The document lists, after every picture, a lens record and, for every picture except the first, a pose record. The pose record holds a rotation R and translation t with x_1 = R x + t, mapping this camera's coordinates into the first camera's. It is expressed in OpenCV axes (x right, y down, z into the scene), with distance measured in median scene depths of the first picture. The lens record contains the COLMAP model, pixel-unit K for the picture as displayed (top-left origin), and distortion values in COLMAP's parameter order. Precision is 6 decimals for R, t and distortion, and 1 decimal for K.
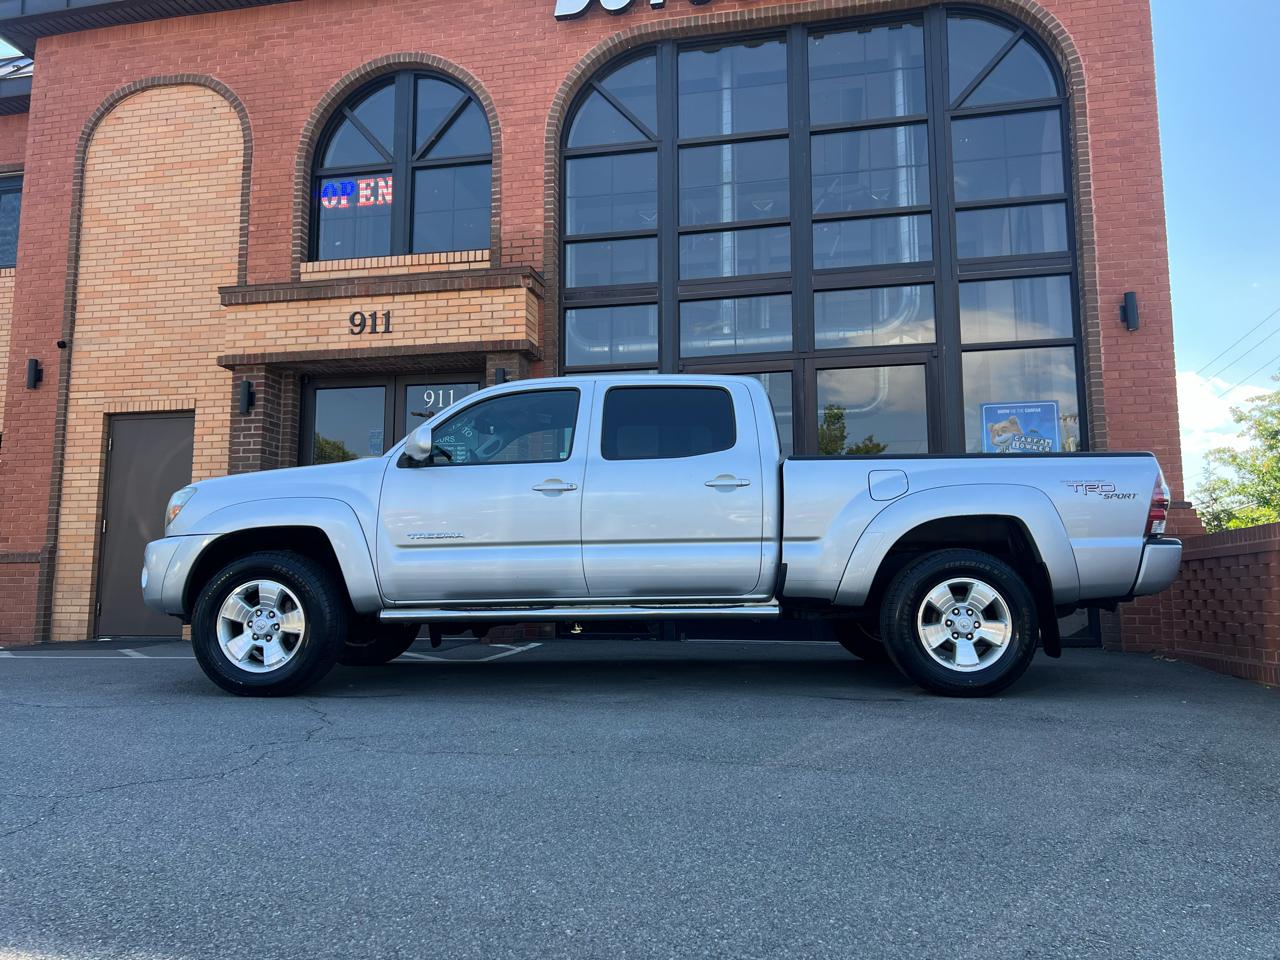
lens RADIAL K [[959.6, 0, 642.0], [0, 959.6, 478.3], [0, 0, 1]] dist [0.049854, -0.058768]
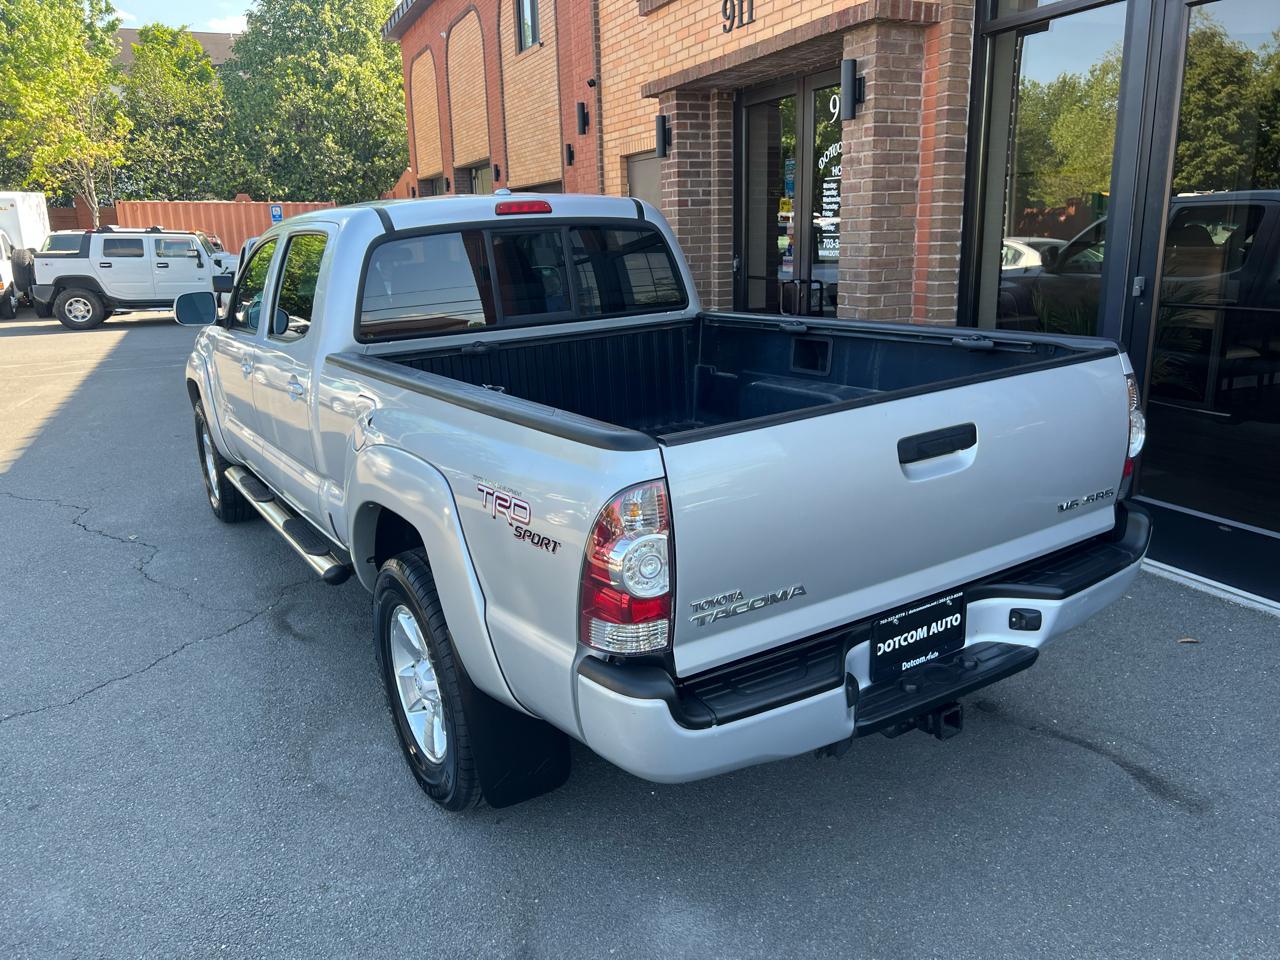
lens RADIAL K [[964.6, 0, 649.4], [0, 964.6, 481.3], [0, 0, 1]] dist [0.038447, -0.045623]
pose [[0.575650, 0.190349, -0.795232, 0.300272], [0.128874, 0.939253, 0.318111, -0.070857], [0.807477, -0.285605, 0.516150, 0.473264]]
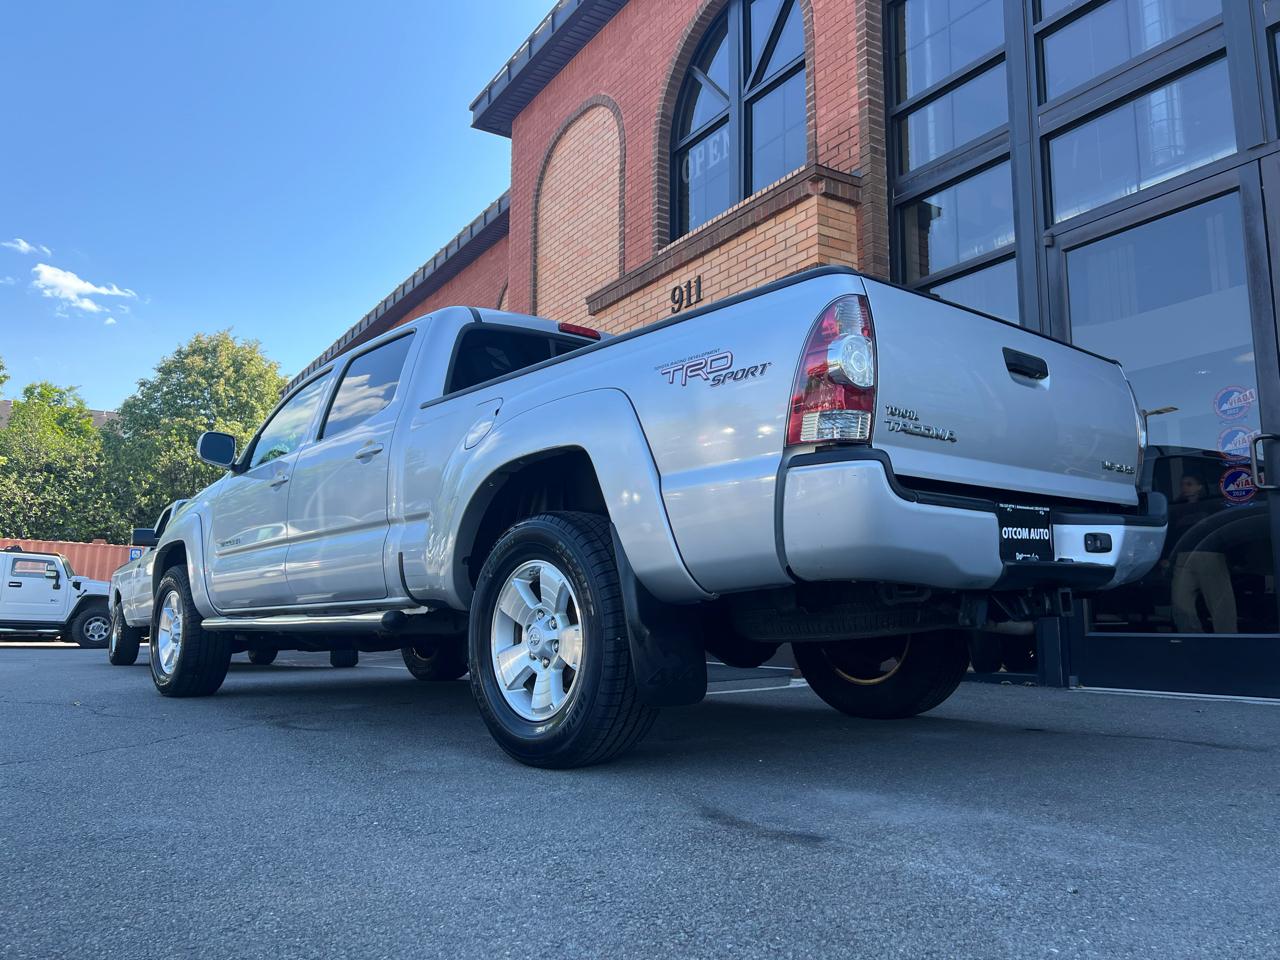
lens RADIAL K [[953.9, 0, 640.8], [0, 953.9, 485.5], [0, 0, 1]] dist [0.081855, -0.106355]
pose [[0.694803, -0.100332, -0.712167, 0.274733], [0.084337, 0.994756, -0.057863, 0.052875], [0.714238, -0.019858, 0.699621, 0.359982]]
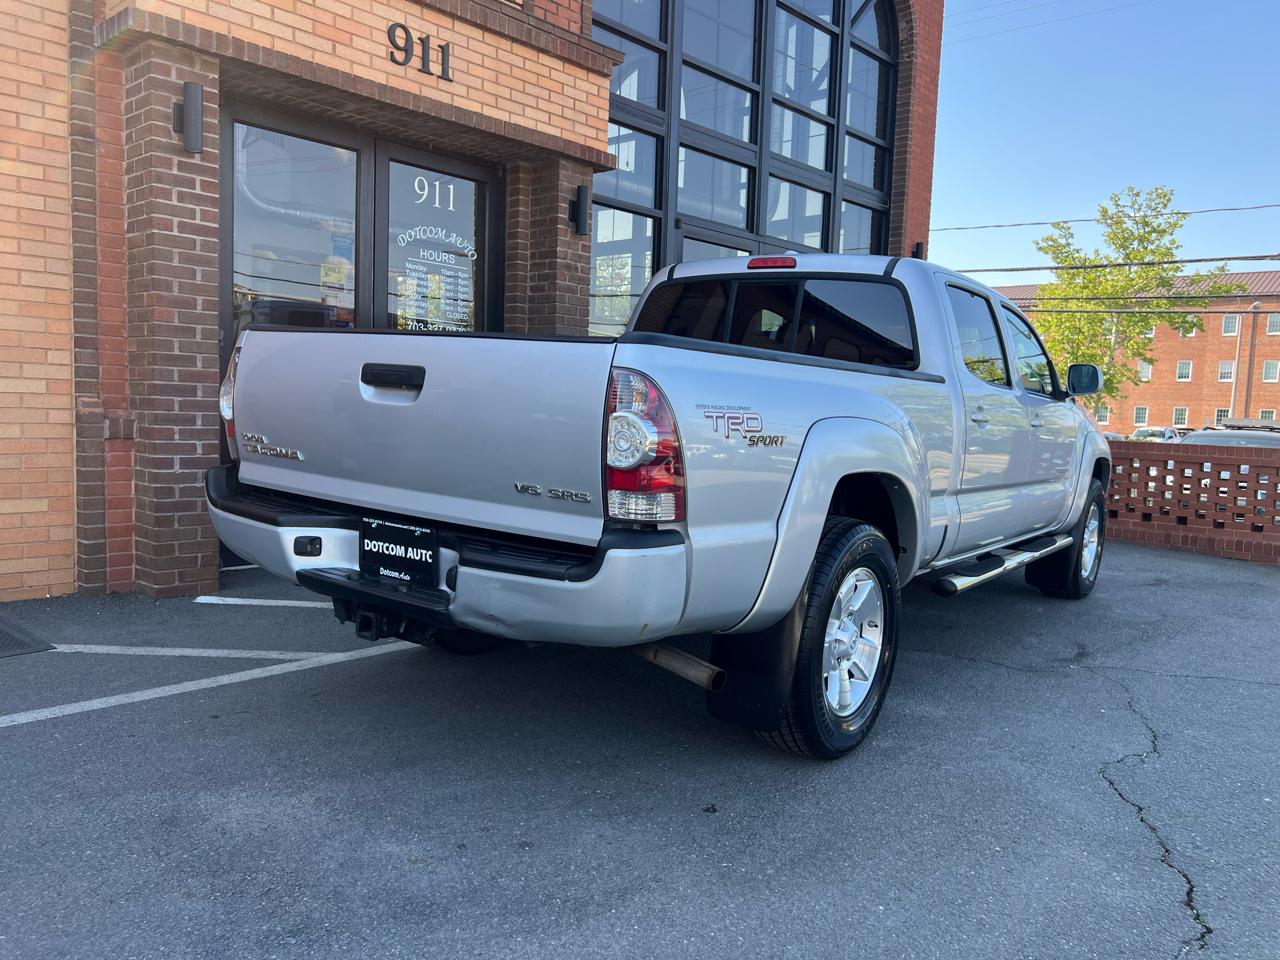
lens RADIAL K [[964.6, 0, 649.4], [0, 964.6, 481.3], [0, 0, 1]] dist [0.038447, -0.045623]
pose [[0.515353, -0.049531, 0.855545, -0.722361], [-0.145849, 0.978695, 0.144515, -0.006943], [-0.844476, -0.199257, 0.497149, 0.510026]]
